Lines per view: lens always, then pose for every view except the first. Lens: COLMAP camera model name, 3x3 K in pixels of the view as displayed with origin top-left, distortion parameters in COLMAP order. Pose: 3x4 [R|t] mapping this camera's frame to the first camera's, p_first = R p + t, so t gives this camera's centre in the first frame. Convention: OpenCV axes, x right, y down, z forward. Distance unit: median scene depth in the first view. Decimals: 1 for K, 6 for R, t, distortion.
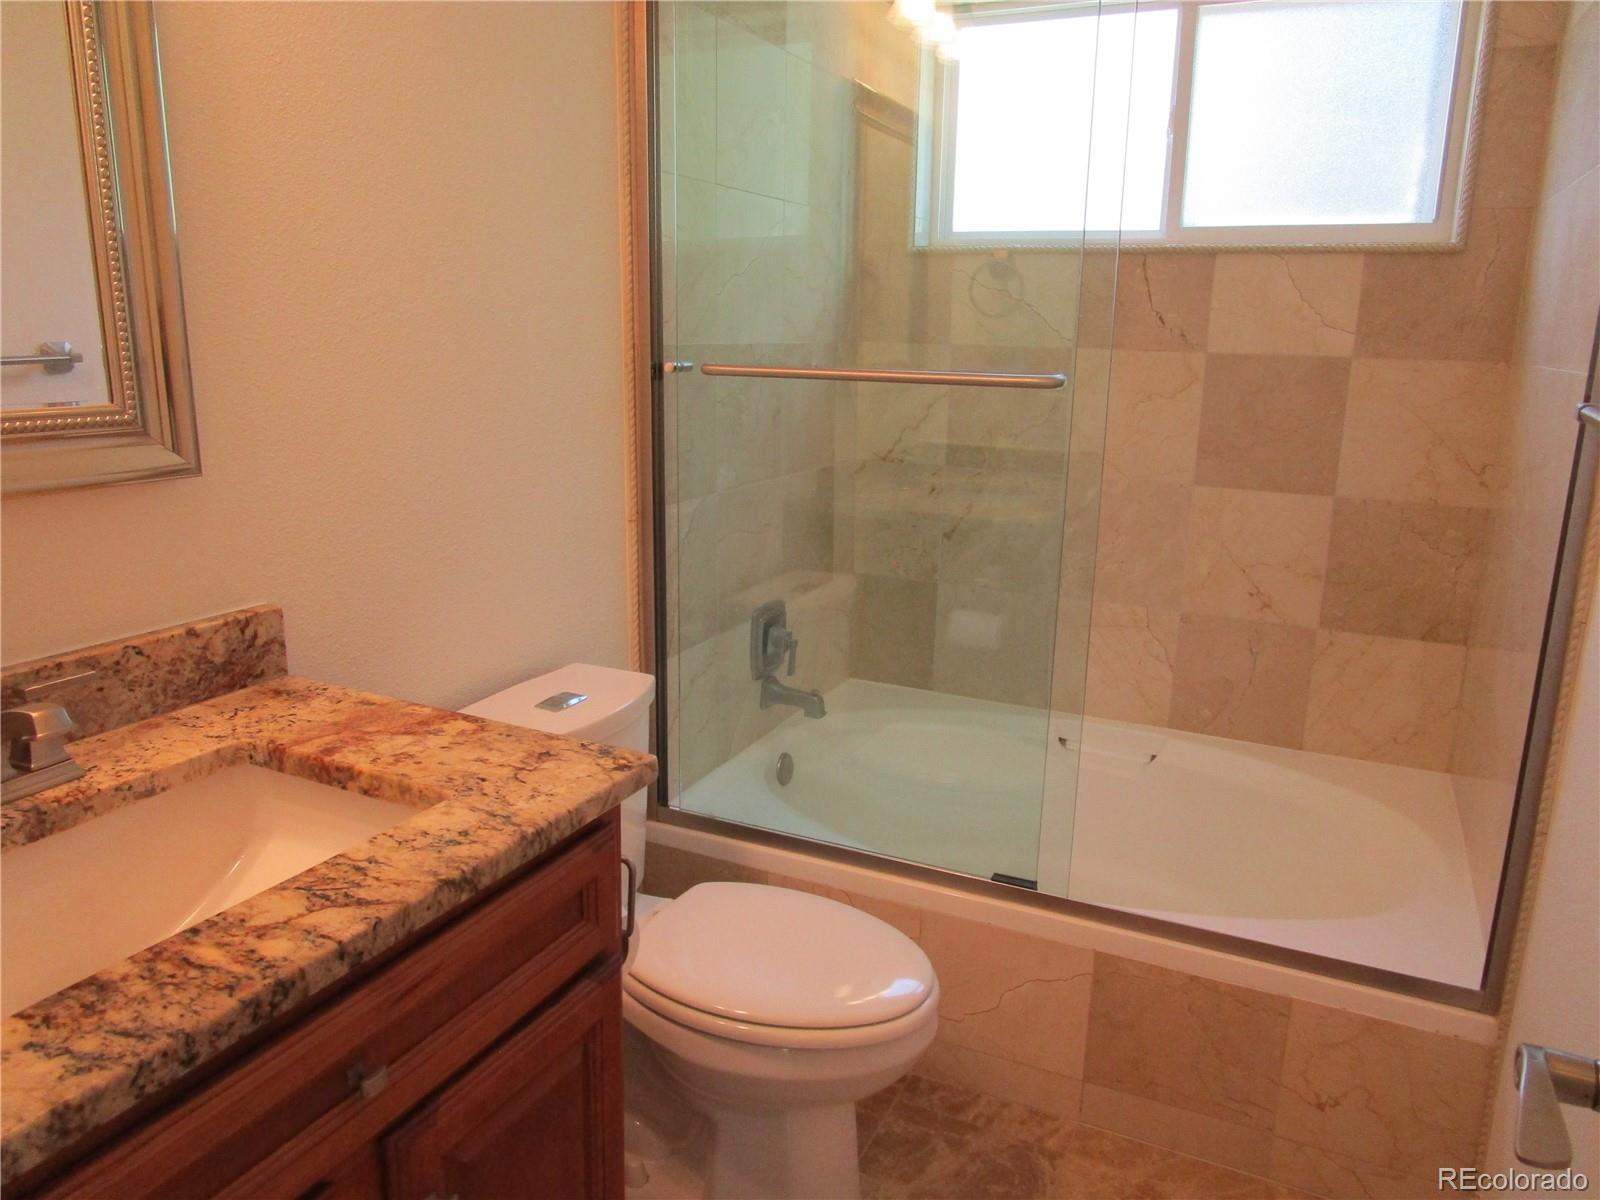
lens RADIAL K [[1141.2, 0, 793.0], [0, 1141.2, 597.1], [0, 0, 1]] dist [-0.030771, 0.012743]
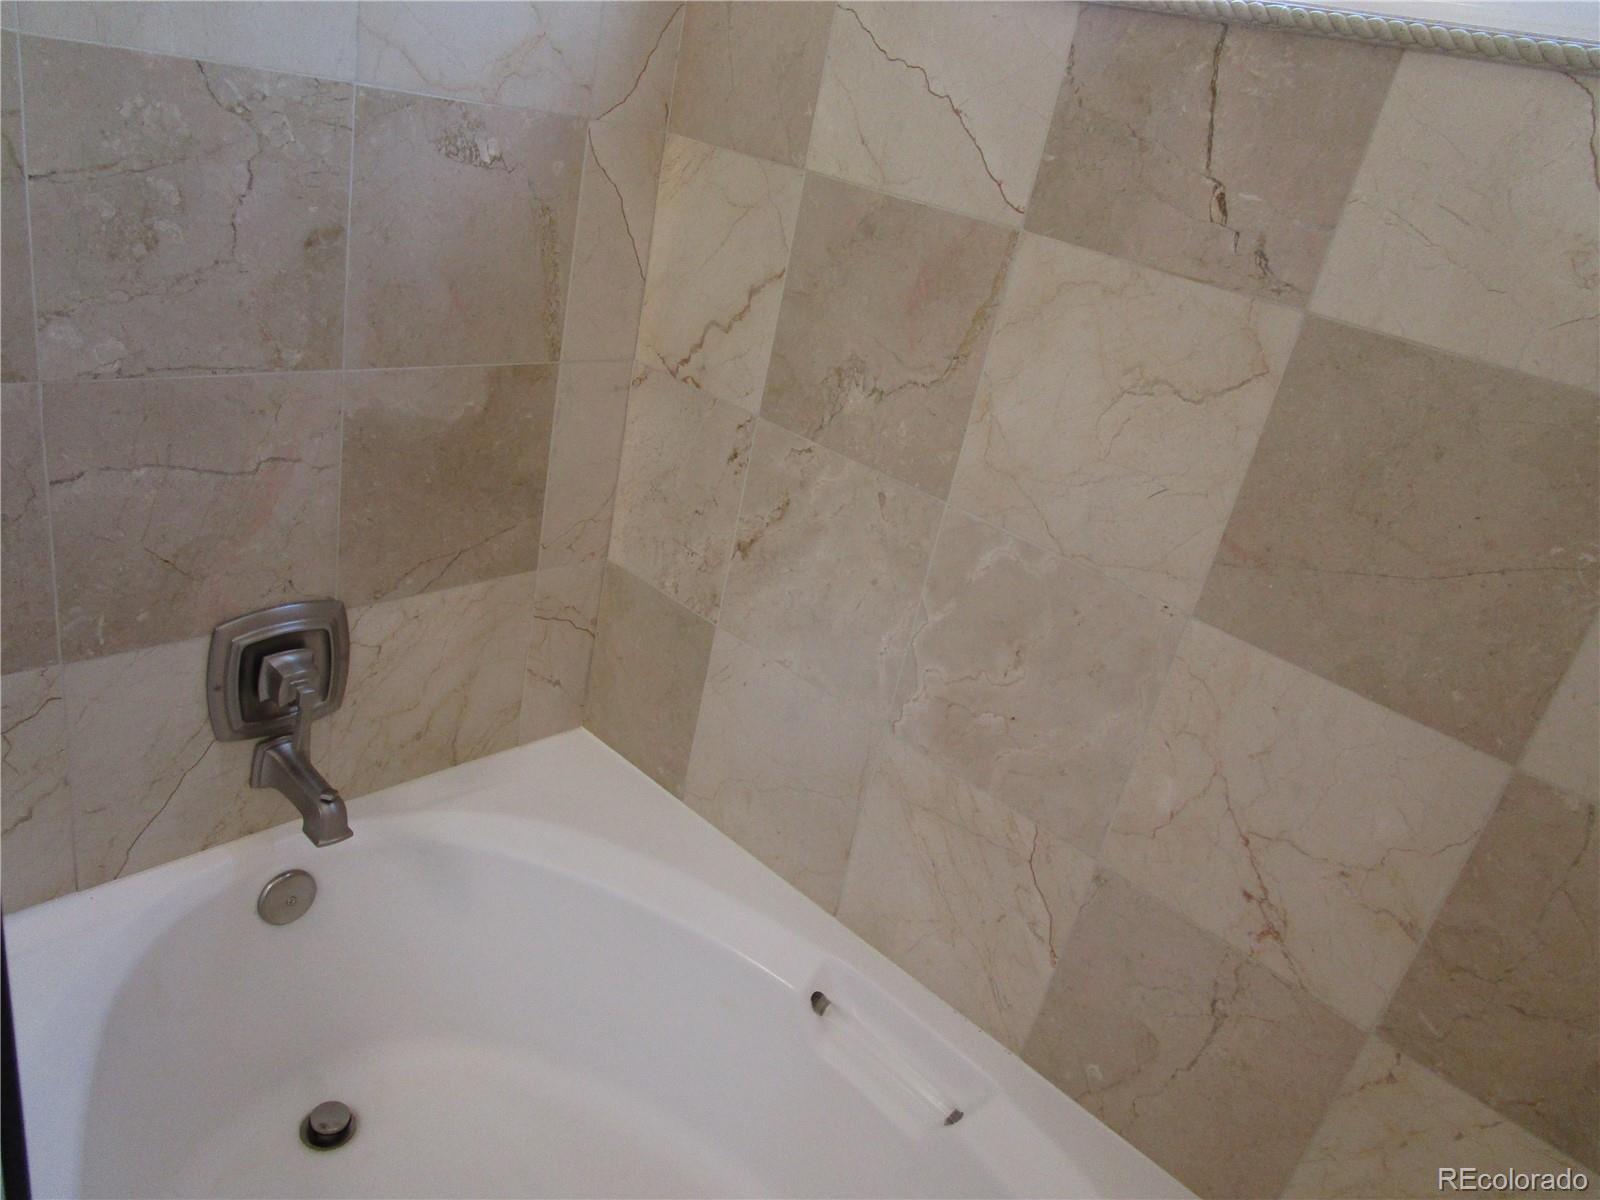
lens RADIAL K [[1141.2, 0, 795.8], [0, 1141.2, 595.9], [0, 0, 1]] dist [-0.030771, 0.012743]
pose [[0.943445, 0.273462, -0.187429, 0.298048], [-0.242454, 0.954703, 0.172508, -0.146653], [0.226113, -0.117309, 0.967012, 0.572233]]
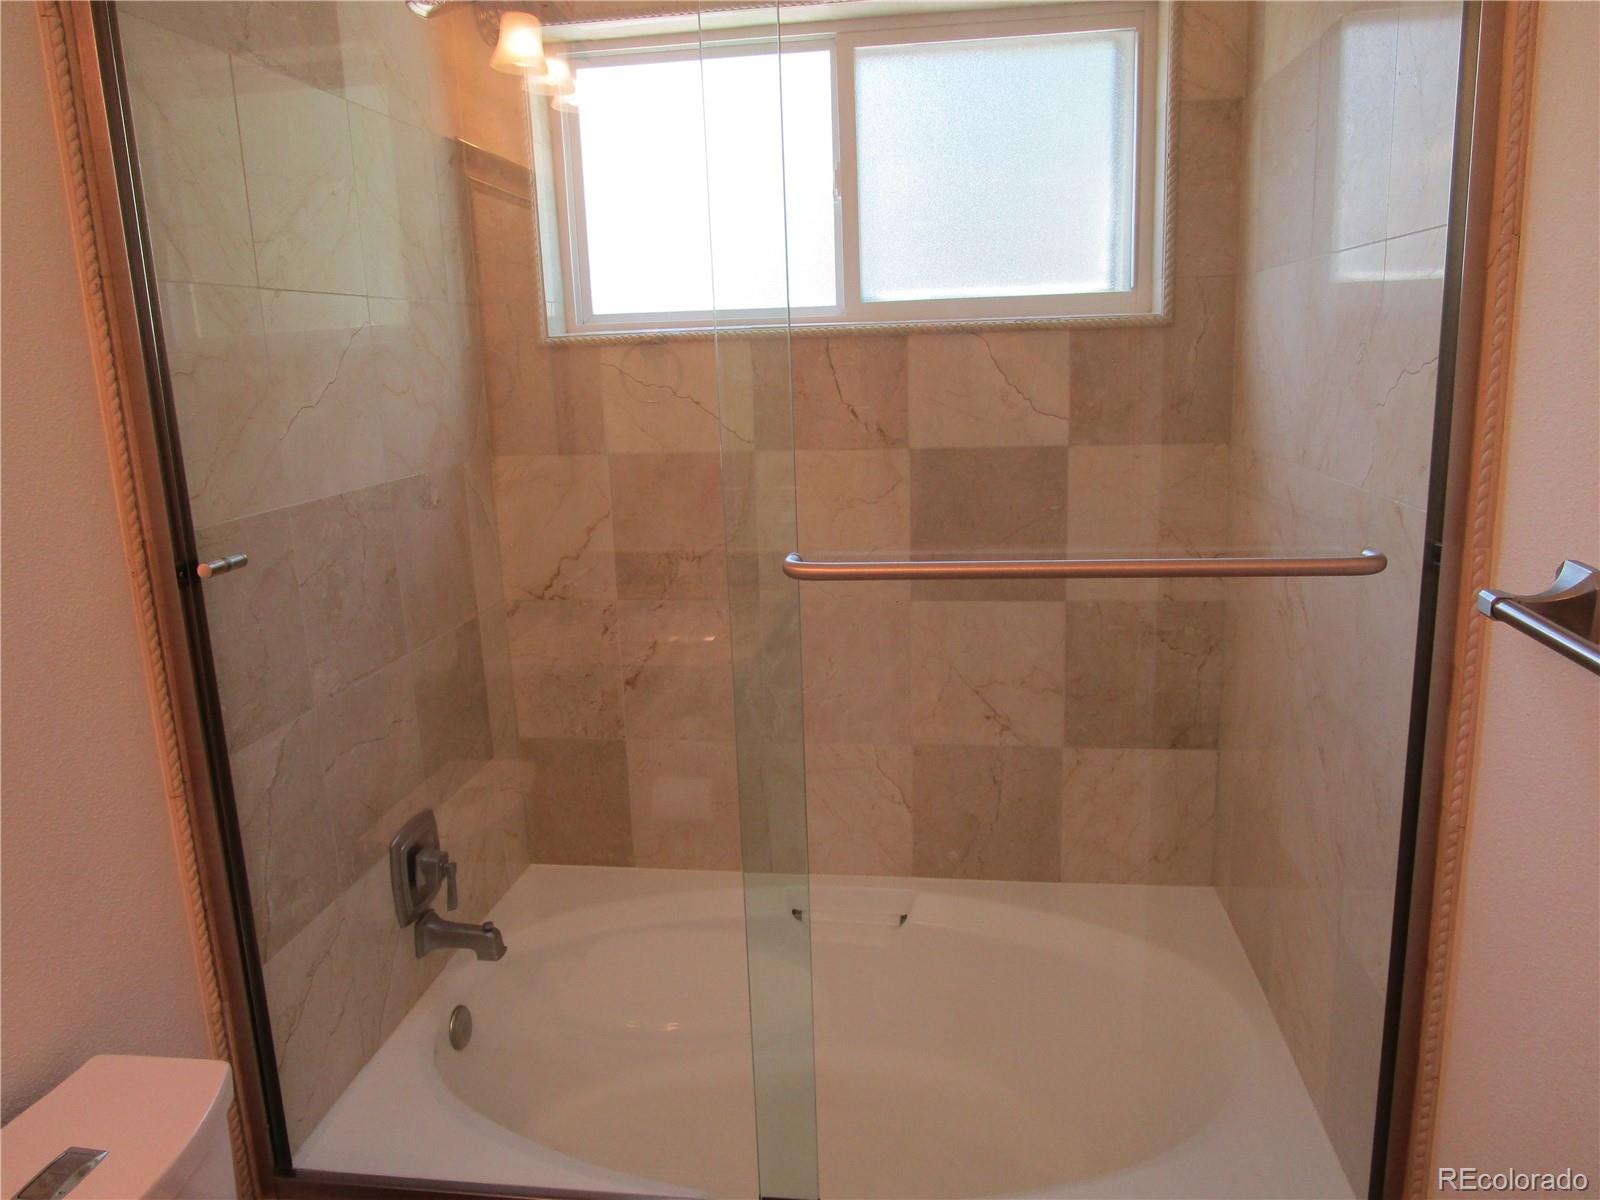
lens RADIAL K [[1141.2, 0, 794.0], [0, 1141.2, 595.9], [0, 0, 1]] dist [-0.030771, 0.012743]
pose [[0.951284, -0.113964, 0.286480, 0.022230], [0.120947, 0.992636, -0.006738, -0.109510], [-0.283602, 0.041059, 0.958063, 0.204686]]
